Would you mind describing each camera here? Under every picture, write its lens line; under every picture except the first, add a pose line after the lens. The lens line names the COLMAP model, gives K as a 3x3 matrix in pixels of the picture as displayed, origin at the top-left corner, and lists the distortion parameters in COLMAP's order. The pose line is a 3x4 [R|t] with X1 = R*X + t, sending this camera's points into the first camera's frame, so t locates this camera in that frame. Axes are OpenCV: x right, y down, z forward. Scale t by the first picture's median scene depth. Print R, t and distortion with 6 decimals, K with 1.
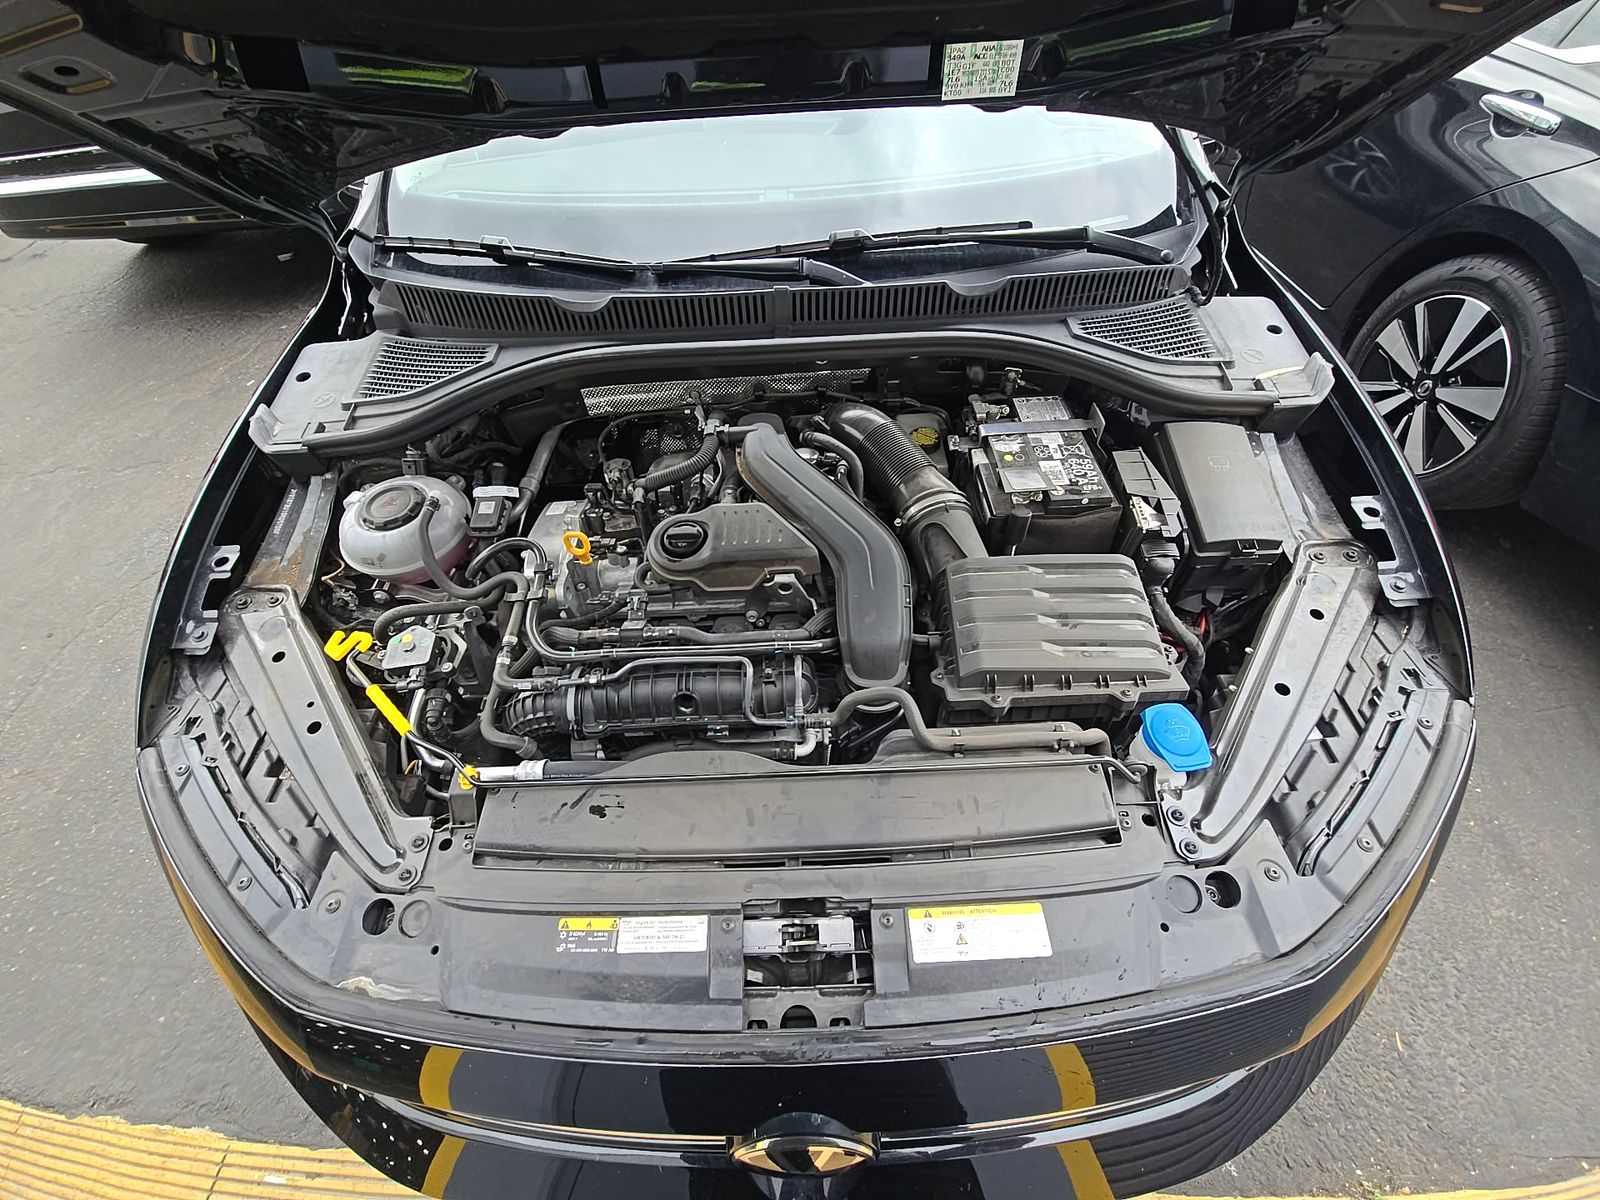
lens RADIAL K [[641.3, 0, 800.7], [0, 641.3, 596.9], [0, 0, 1]] dist [0.005673, -0.006819]
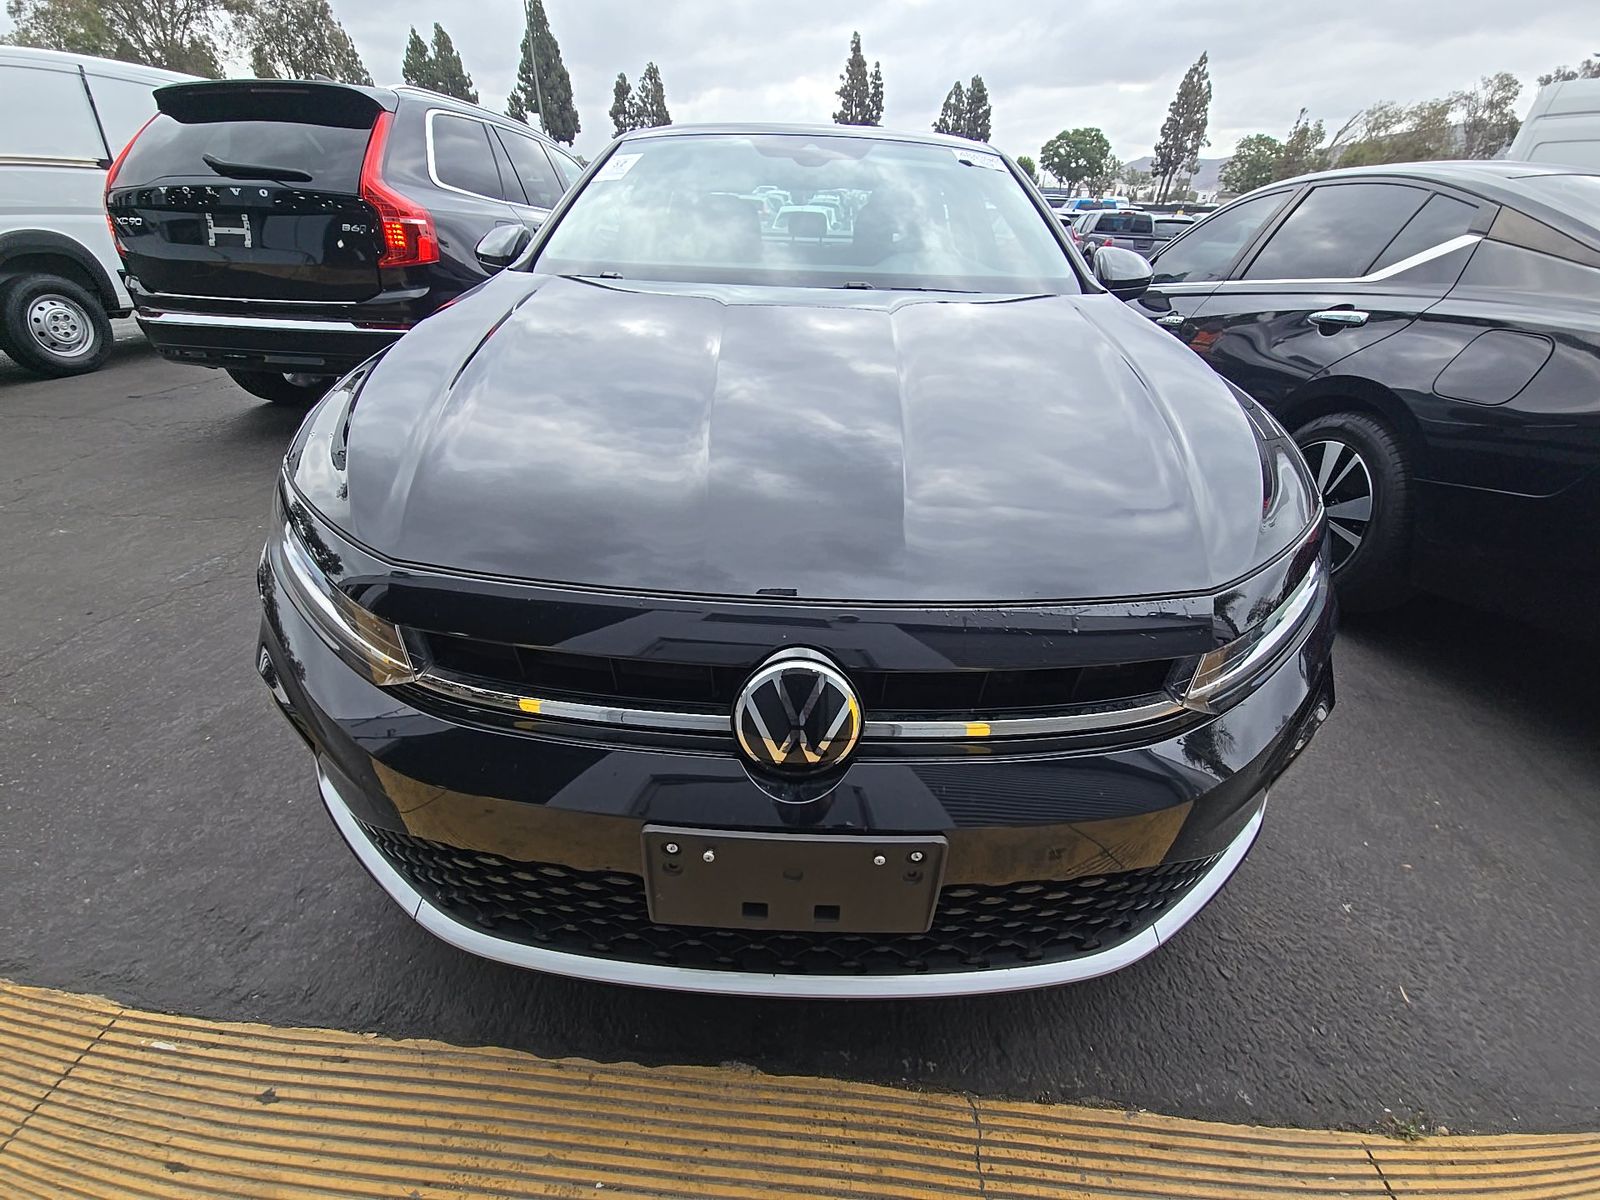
lens RADIAL K [[641.3, 0, 793.7], [0, 641.3, 606.6], [0, 0, 1]] dist [0.005673, -0.006819]
pose [[0.997842, 0.065385, 0.005970, -0.003983], [-0.058622, 0.928180, -0.367485, 0.563213], [-0.029569, 0.366342, 0.930010, -0.057848]]
